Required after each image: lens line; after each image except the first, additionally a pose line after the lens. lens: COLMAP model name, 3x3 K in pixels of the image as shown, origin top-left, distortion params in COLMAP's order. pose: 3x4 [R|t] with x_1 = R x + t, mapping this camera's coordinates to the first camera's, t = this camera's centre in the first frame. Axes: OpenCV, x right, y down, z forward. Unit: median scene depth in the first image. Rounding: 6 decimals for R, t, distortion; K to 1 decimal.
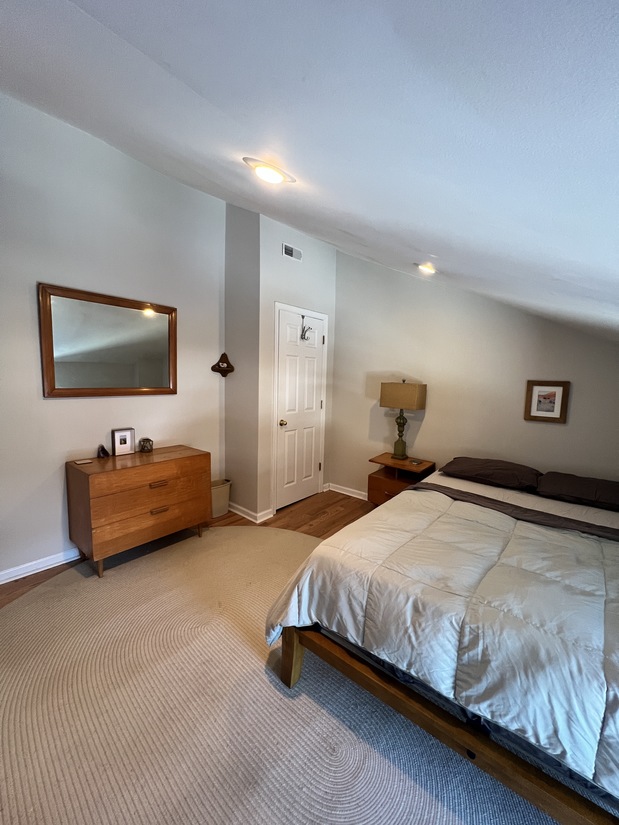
lens RADIAL K [[332.3, 0, 312.7], [0, 332.3, 410.8], [0, 0, 1]] dist [-0.004004, 0.000495]
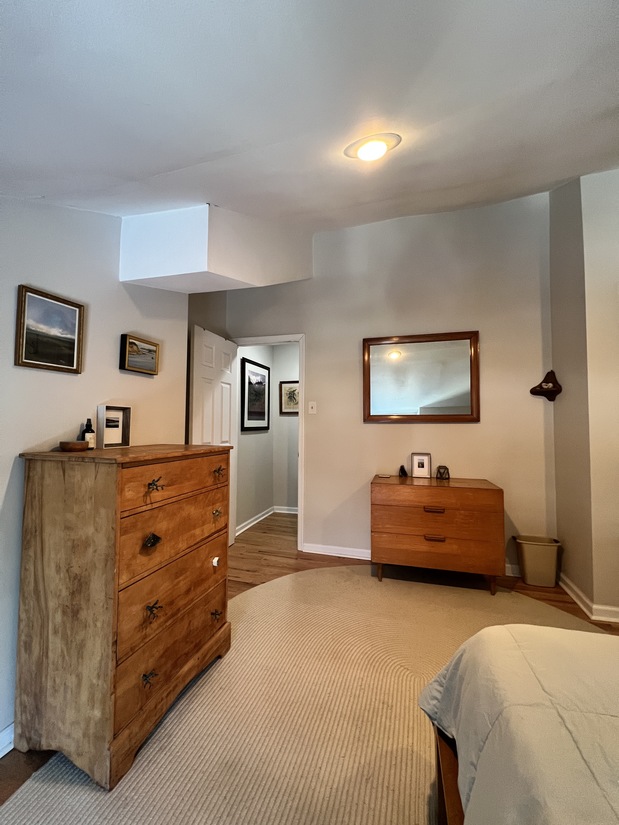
lens RADIAL K [[332.3, 0, 315.6], [0, 332.3, 413.6], [0, 0, 1]] dist [-0.004004, 0.000495]
pose [[0.393916, -0.067602, -0.916657, 0.278861], [-0.085107, 0.990325, -0.109608, 0.073027], [0.915198, 0.121190, 0.384351, 0.258026]]
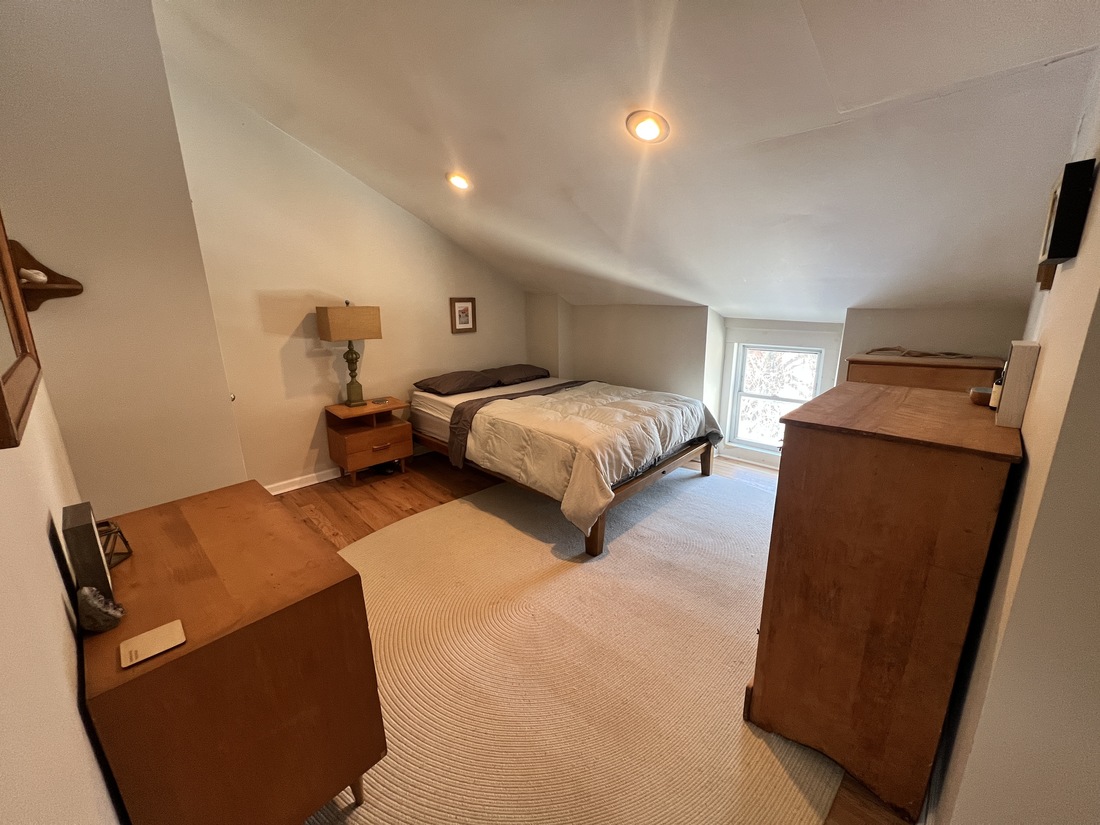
lens RADIAL K [[443.1, 0, 550.1], [0, 443.1, 410.5], [0, 0, 1]] dist [-0.004004, 0.000495]
pose [[0.057384, -0.268312, 0.961622, -0.897447], [0.115891, 0.958487, 0.260521, -0.078619], [-0.991603, 0.096493, 0.086096, 0.580840]]
